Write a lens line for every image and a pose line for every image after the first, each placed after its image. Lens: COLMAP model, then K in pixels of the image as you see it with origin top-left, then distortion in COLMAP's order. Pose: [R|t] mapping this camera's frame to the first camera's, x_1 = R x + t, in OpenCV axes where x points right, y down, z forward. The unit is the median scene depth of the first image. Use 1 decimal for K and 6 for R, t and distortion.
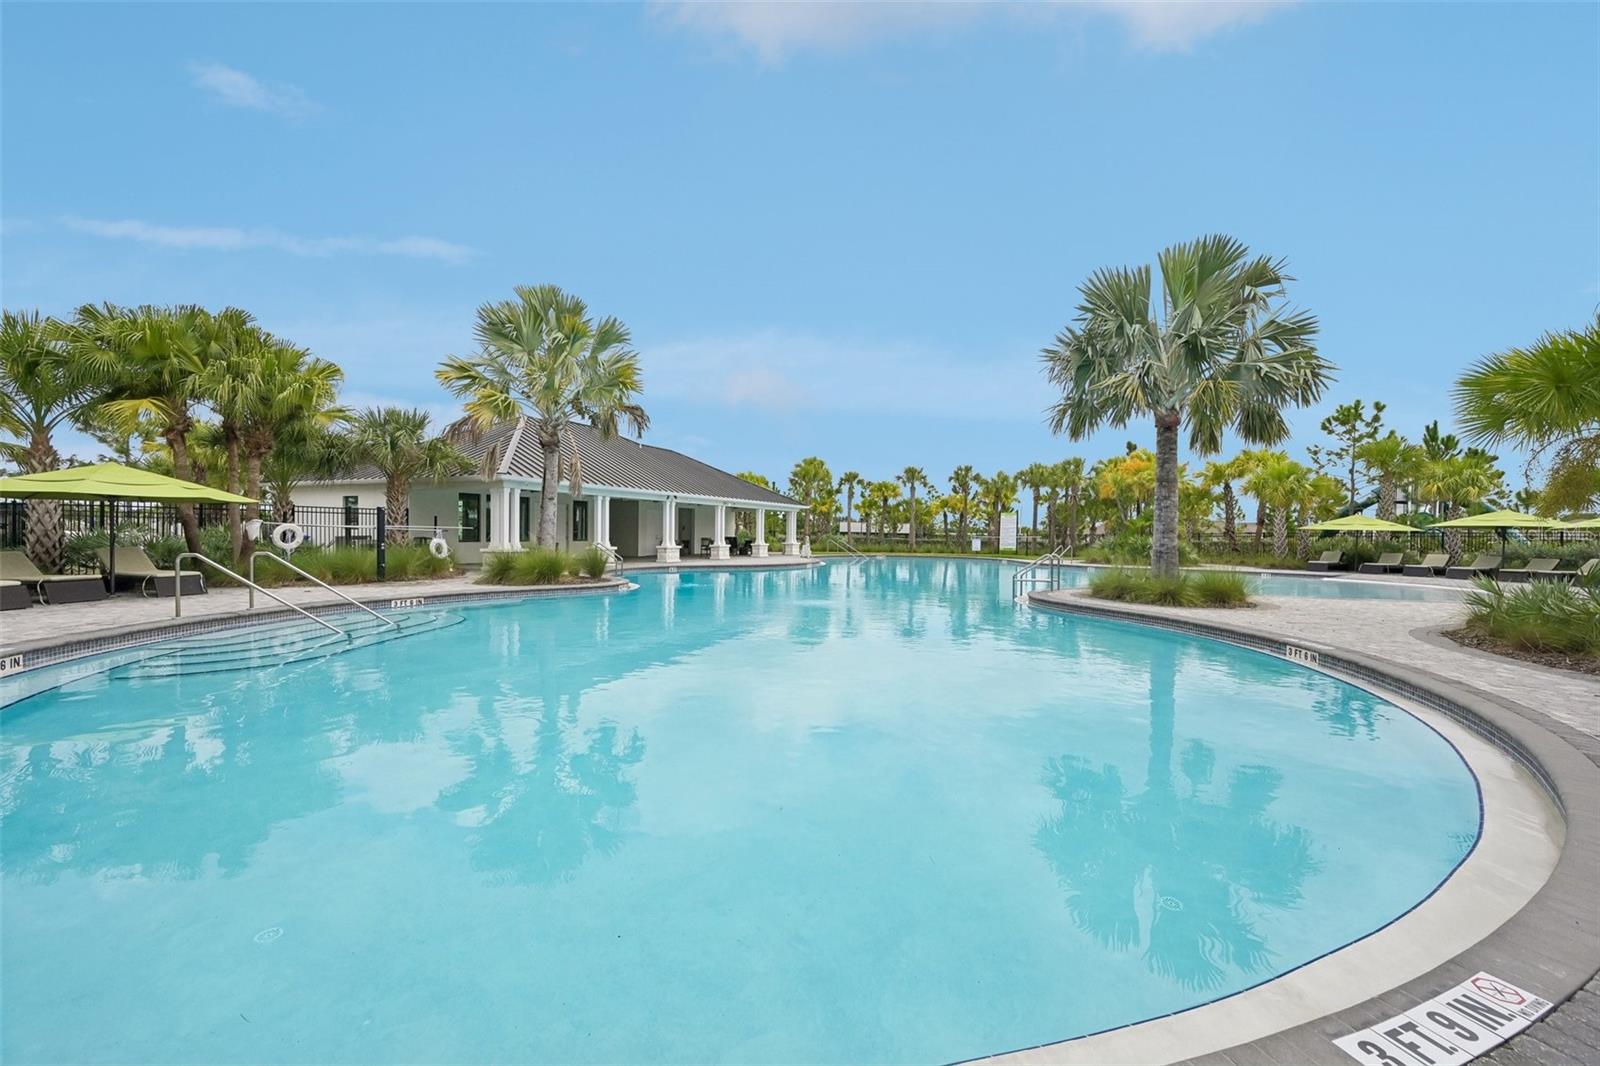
lens RADIAL K [[623.1, 0, 801.1], [0, 623.1, 543.2], [0, 0, 1]] dist [-0.000602, 0.000286]
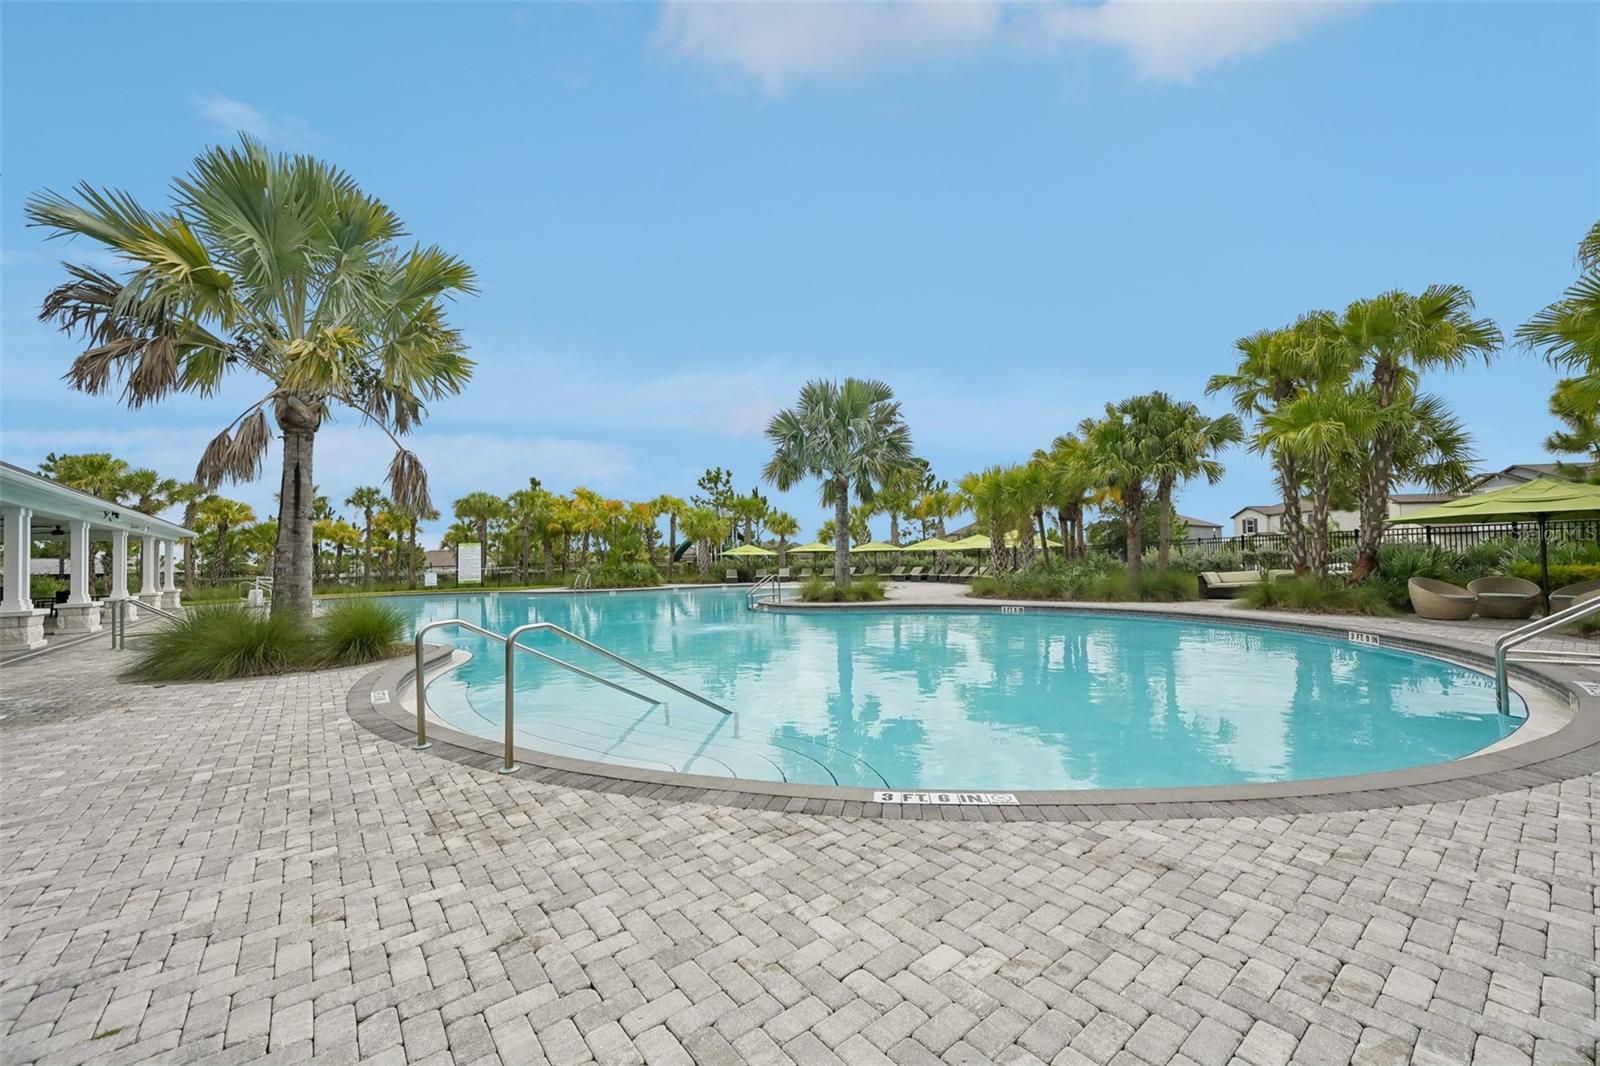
lens RADIAL K [[623.1, 0, 808.8], [0, 623.1, 538.8], [0, 0, 1]] dist [-0.000602, 0.000286]
pose [[0.451653, 0.008666, 0.892151, -0.877462], [0.041850, 0.998646, -0.030887, -0.016677], [-0.891211, 0.051287, 0.450679, 0.393576]]
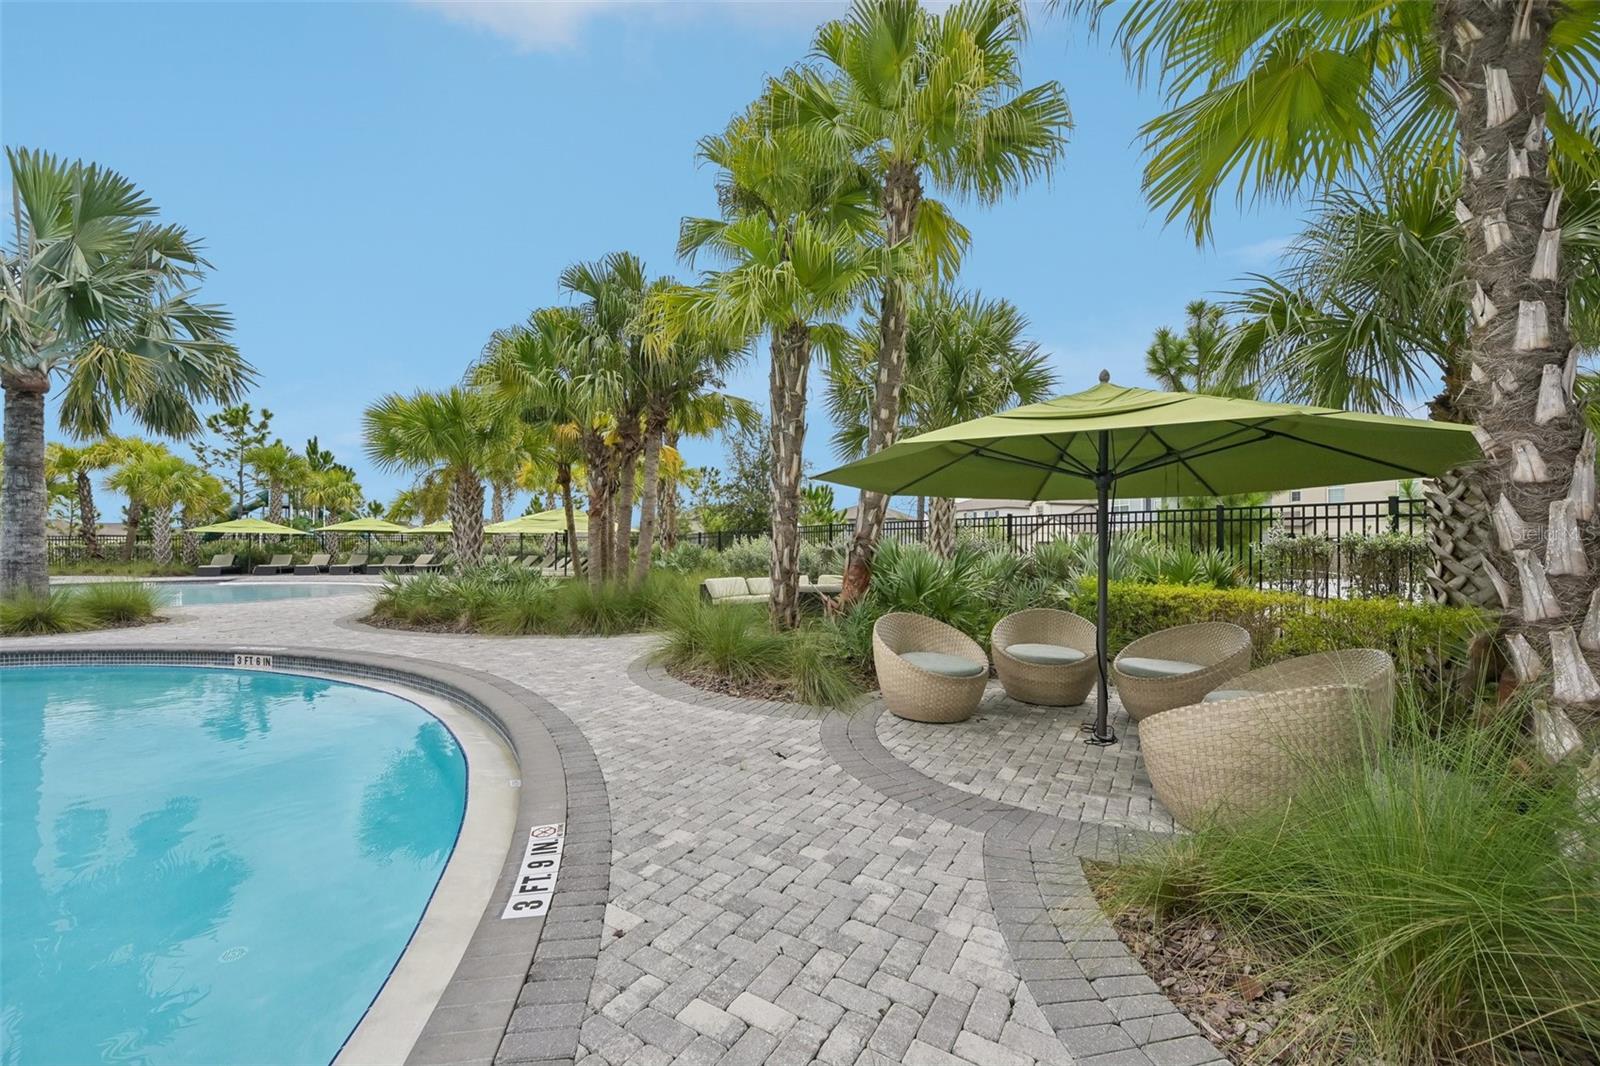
lens RADIAL K [[623.1, 0, 798.2], [0, 623.1, 536.5], [0, 0, 1]] dist [-0.000602, 0.000286]
pose [[0.112645, -0.000714, 0.993635, -0.015563], [0.015610, 0.999878, -0.001051, -0.000520], [-0.993513, 0.015629, 0.112642, 0.007602]]
